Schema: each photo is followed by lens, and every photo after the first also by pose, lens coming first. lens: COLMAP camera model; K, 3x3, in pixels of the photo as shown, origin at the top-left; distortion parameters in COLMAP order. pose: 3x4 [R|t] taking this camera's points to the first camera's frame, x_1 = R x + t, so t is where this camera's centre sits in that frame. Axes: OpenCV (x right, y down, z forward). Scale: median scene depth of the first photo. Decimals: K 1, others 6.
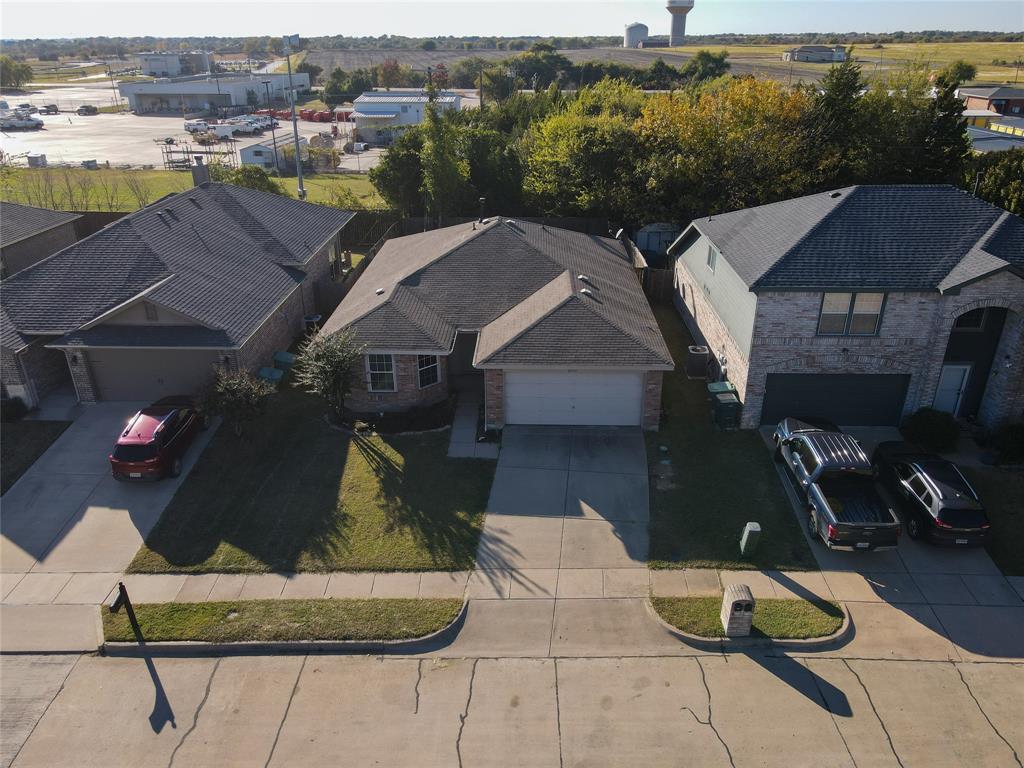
lens RADIAL K [[745.1, 0, 511.5], [0, 745.1, 379.8], [0, 0, 1]] dist [0.001711, 0.011576]
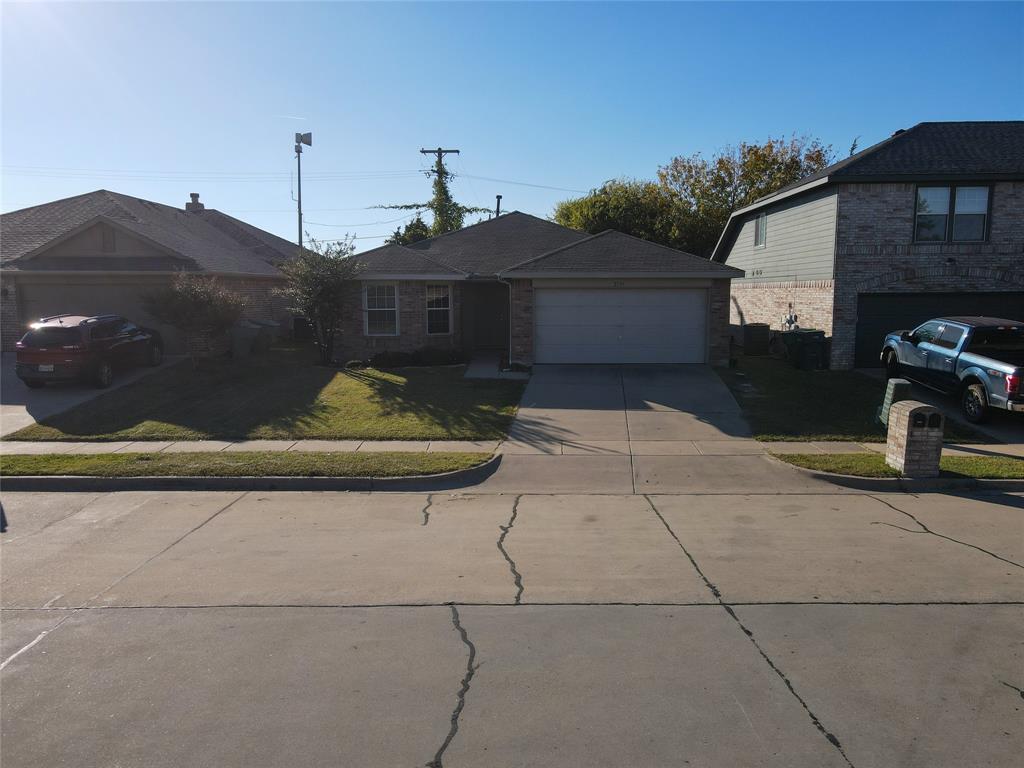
lens RADIAL K [[745.1, 0, 512.4], [0, 745.1, 386.2], [0, 0, 1]] dist [0.001711, 0.011576]
pose [[0.999956, -0.001784, 0.009246, -0.042653], [0.004464, 0.954359, -0.298630, 0.343232], [-0.008292, 0.298658, 0.954324, 0.269865]]
